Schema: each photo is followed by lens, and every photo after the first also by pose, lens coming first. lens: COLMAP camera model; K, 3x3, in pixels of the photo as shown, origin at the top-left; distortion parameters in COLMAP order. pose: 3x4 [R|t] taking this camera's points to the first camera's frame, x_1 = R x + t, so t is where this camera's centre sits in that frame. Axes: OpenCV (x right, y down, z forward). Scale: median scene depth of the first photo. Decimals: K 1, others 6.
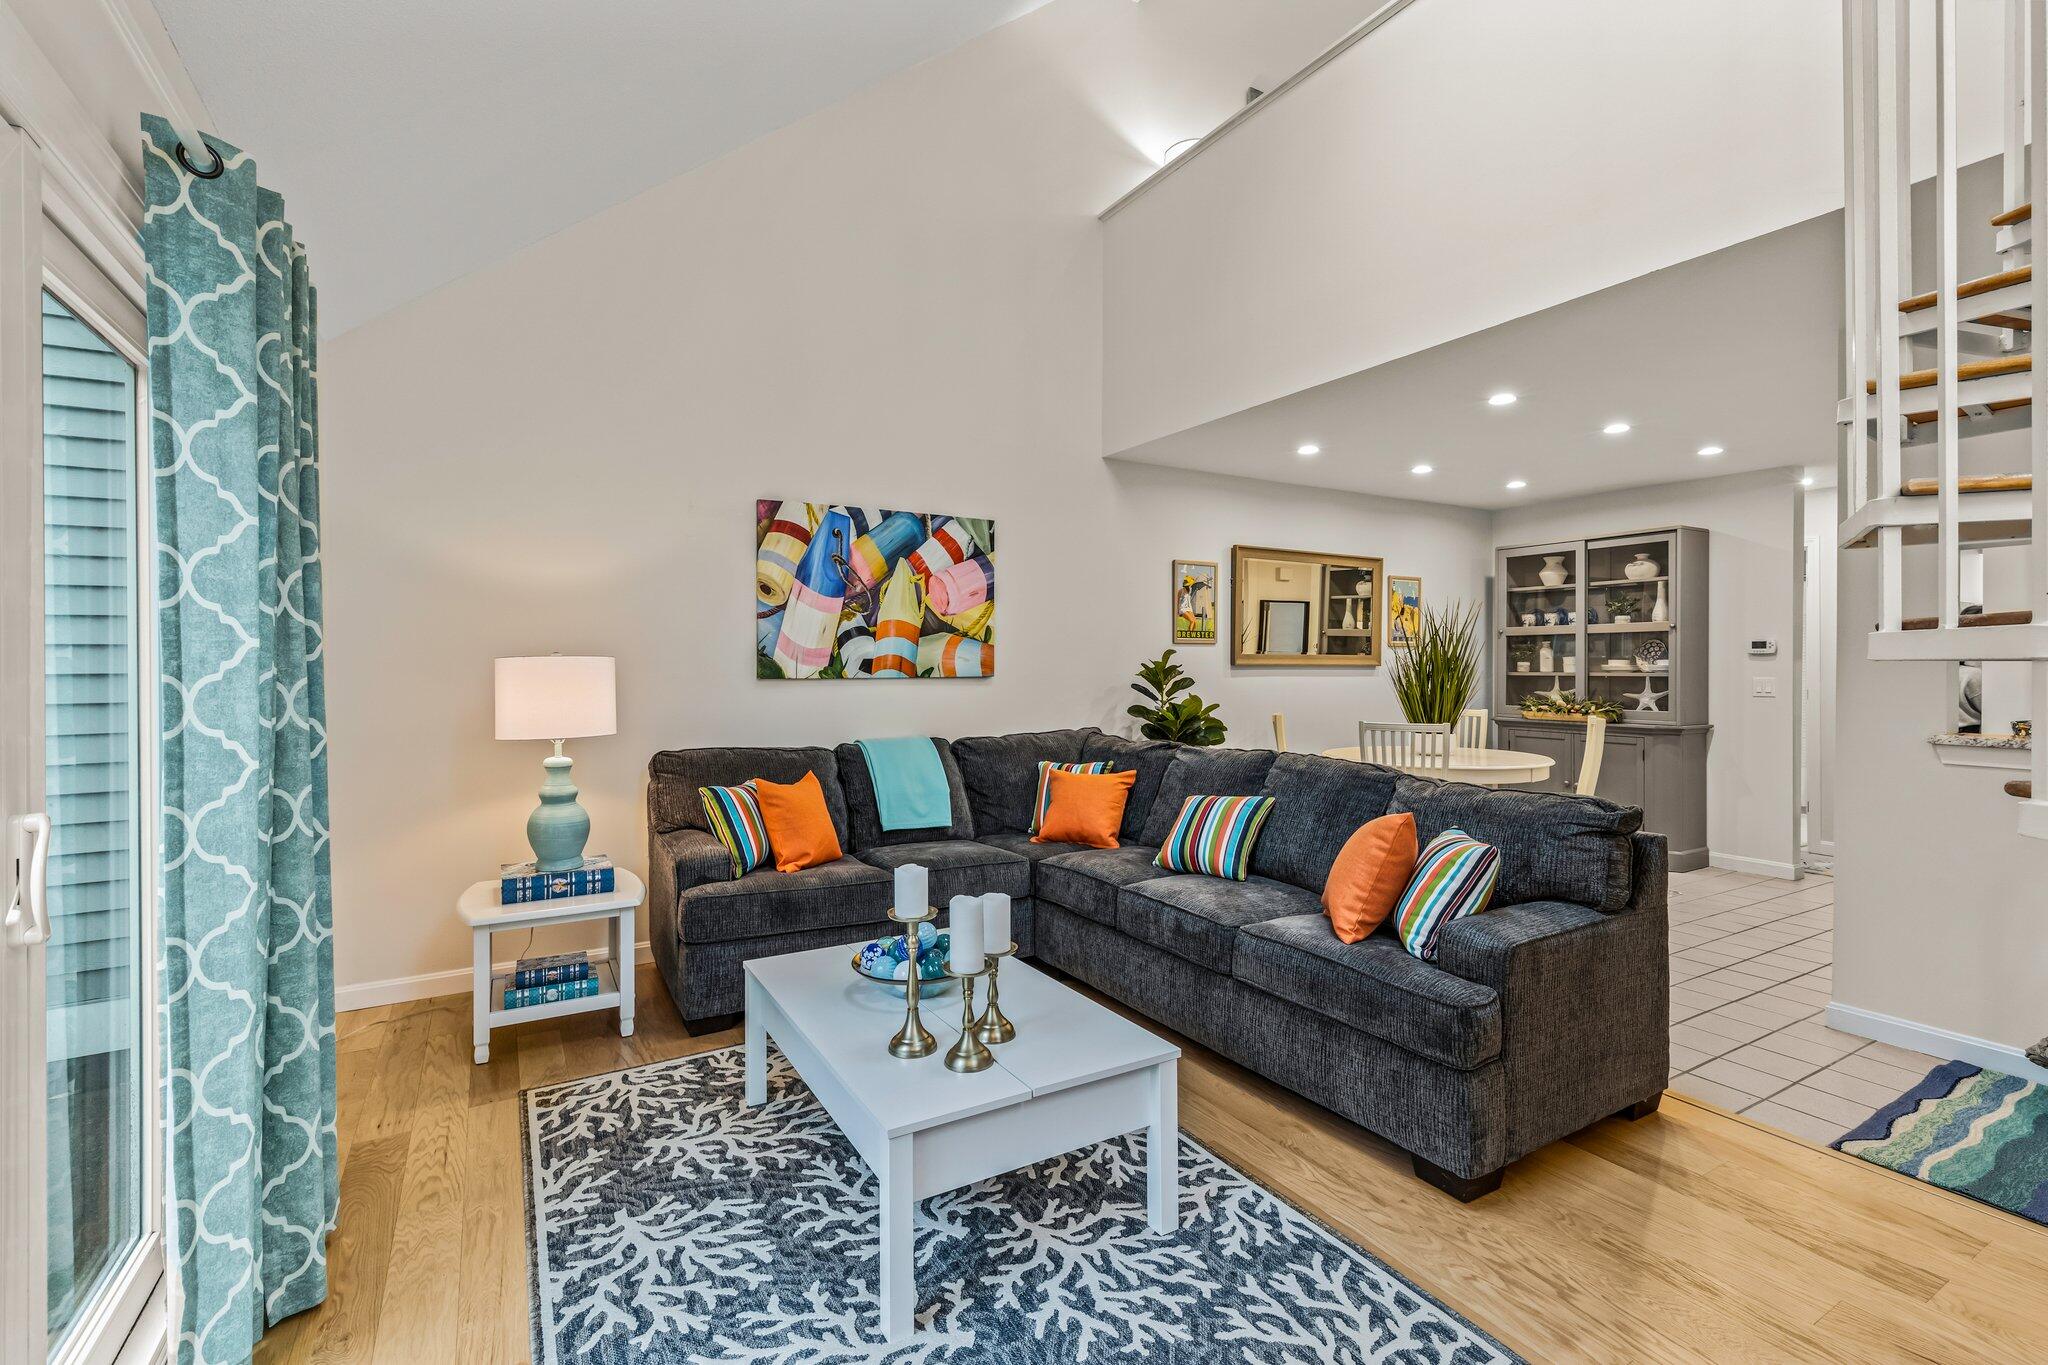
lens RADIAL K [[918.7, 0, 1029.6], [0, 918.7, 683.7], [0, 0, 1]] dist [0.004436, -0.001512]
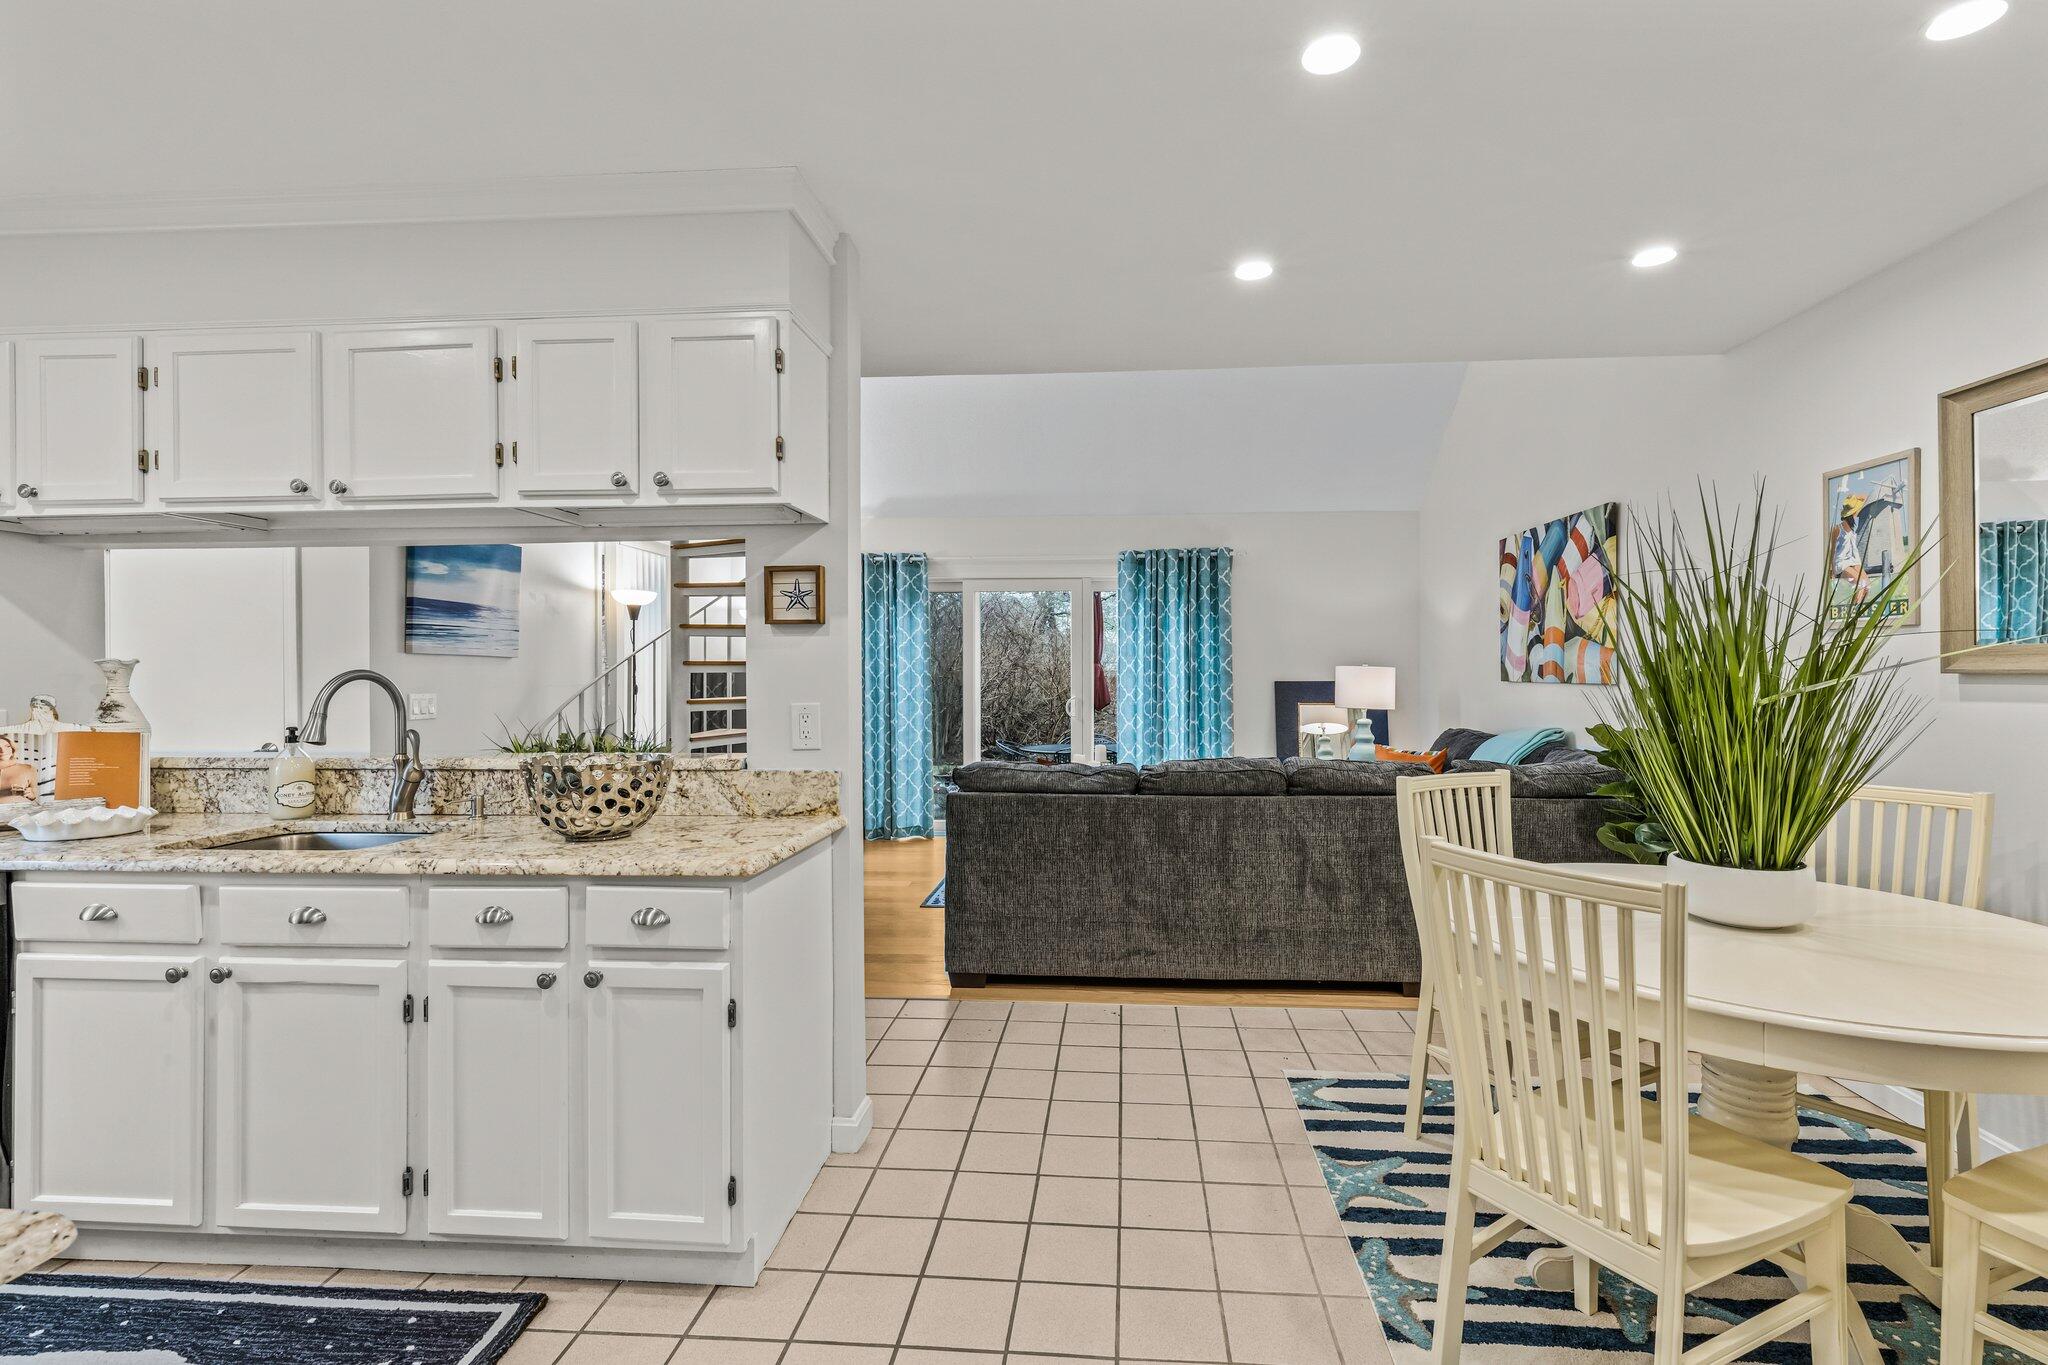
lens RADIAL K [[929.3, 0, 1065.6], [0, 929.3, 679.1], [0, 0, 1]] dist [0.000208, -0.000352]
pose [[-0.562043, 0.009204, -0.827056, 0.997213], [-0.015577, 0.999643, 0.021711, -0.024141], [0.826961, 0.025086, -0.561699, 1.103375]]
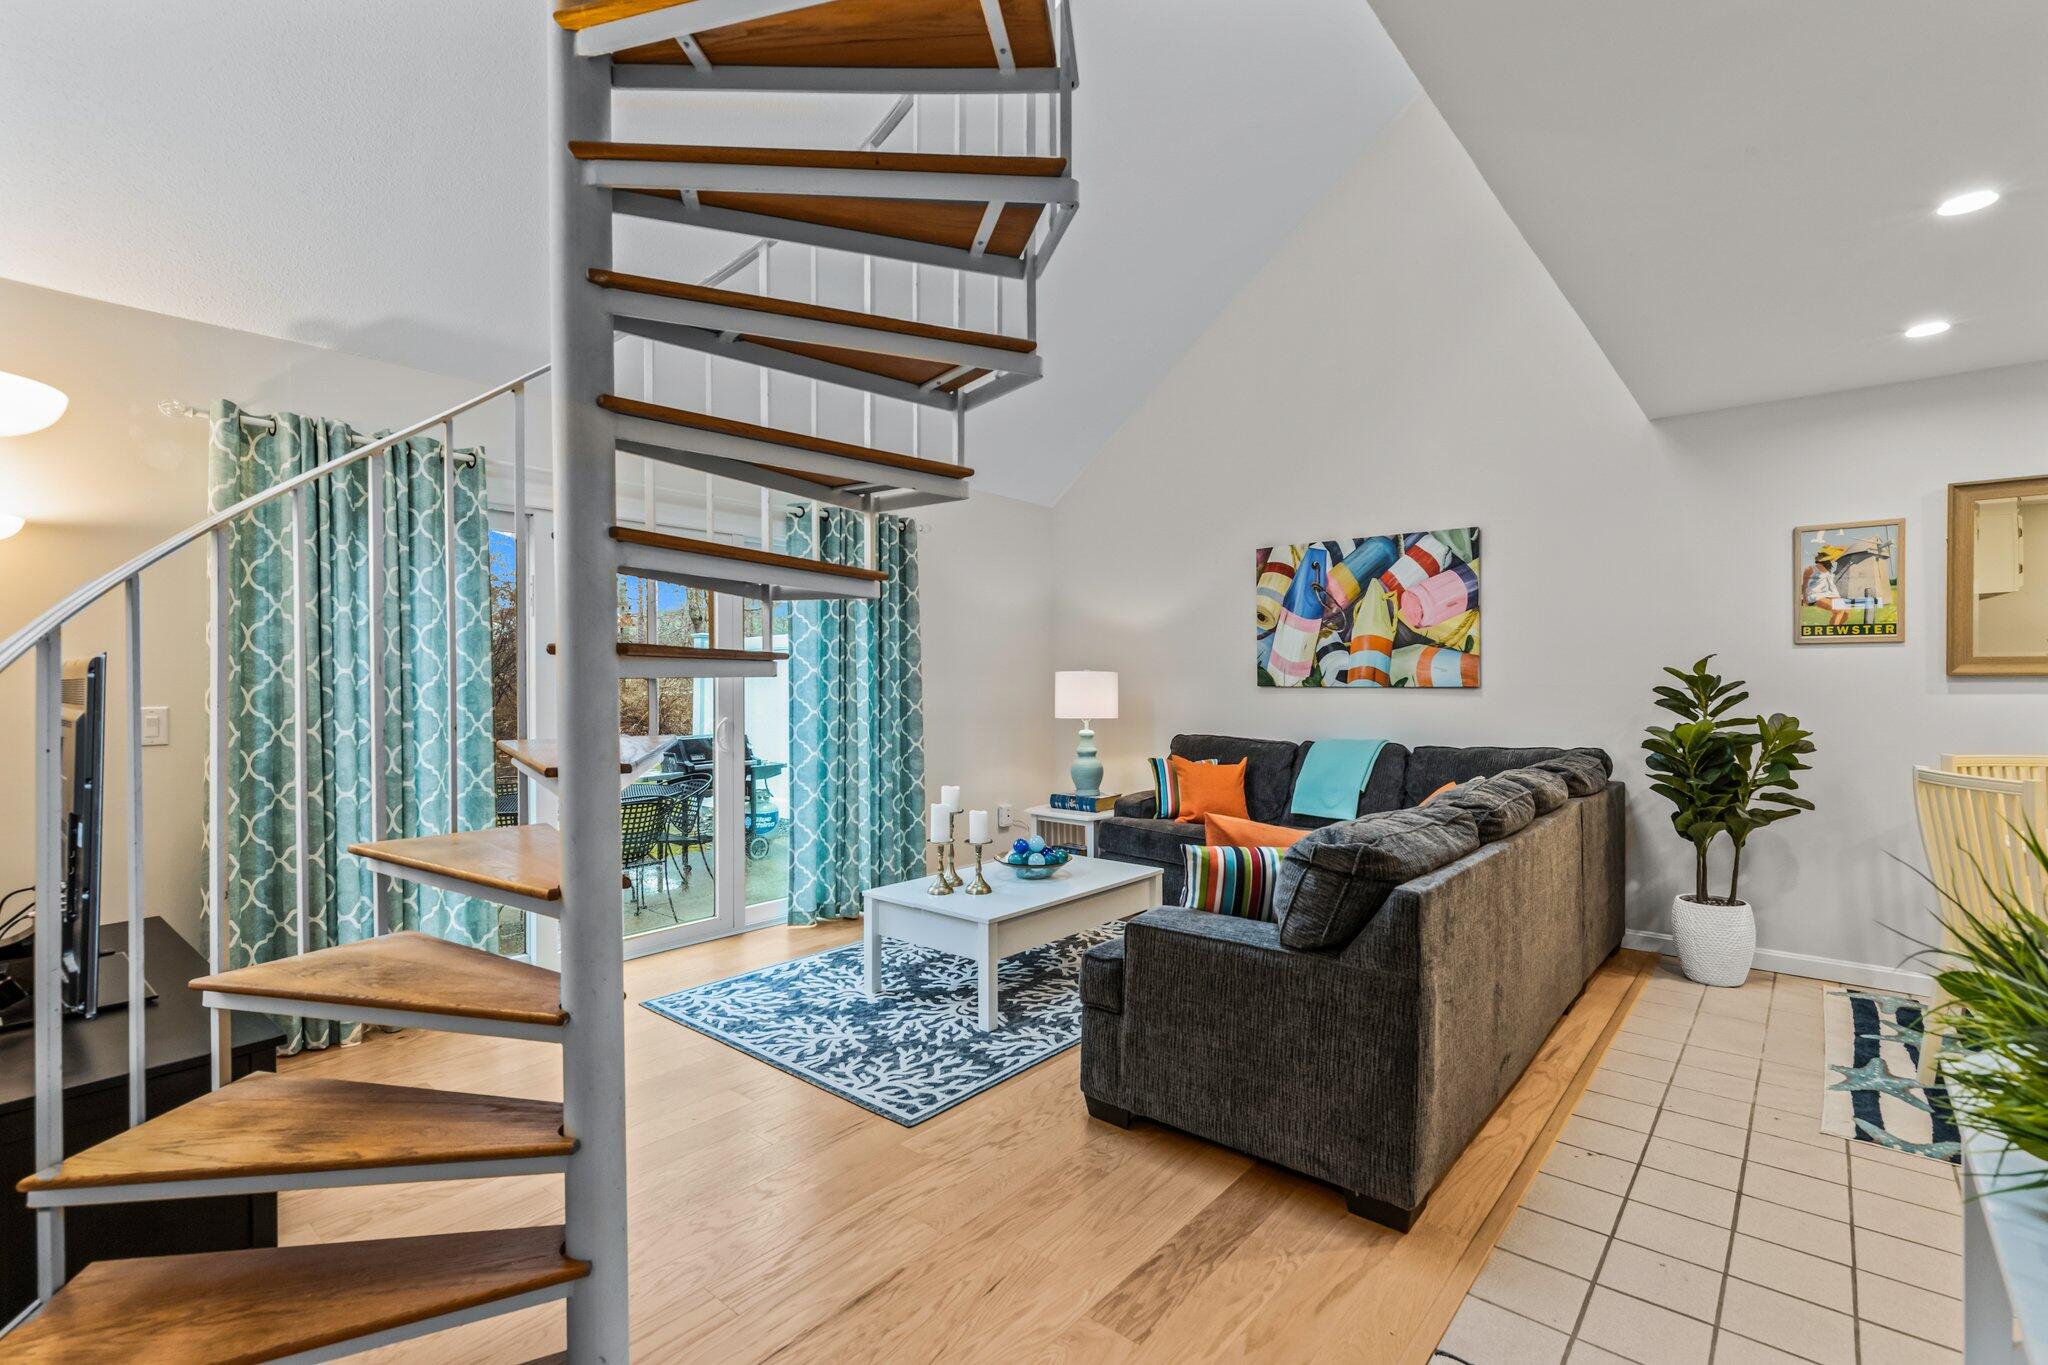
lens RADIAL K [[918.7, 0, 1029.6], [0, 918.7, 683.7], [0, 0, 1]] dist [0.004436, -0.001512]
pose [[0.326017, 0.006161, -0.945344, 0.750204], [-0.018589, 0.999827, 0.000105, -0.002828], [0.945181, 0.017539, 0.326075, 0.243662]]
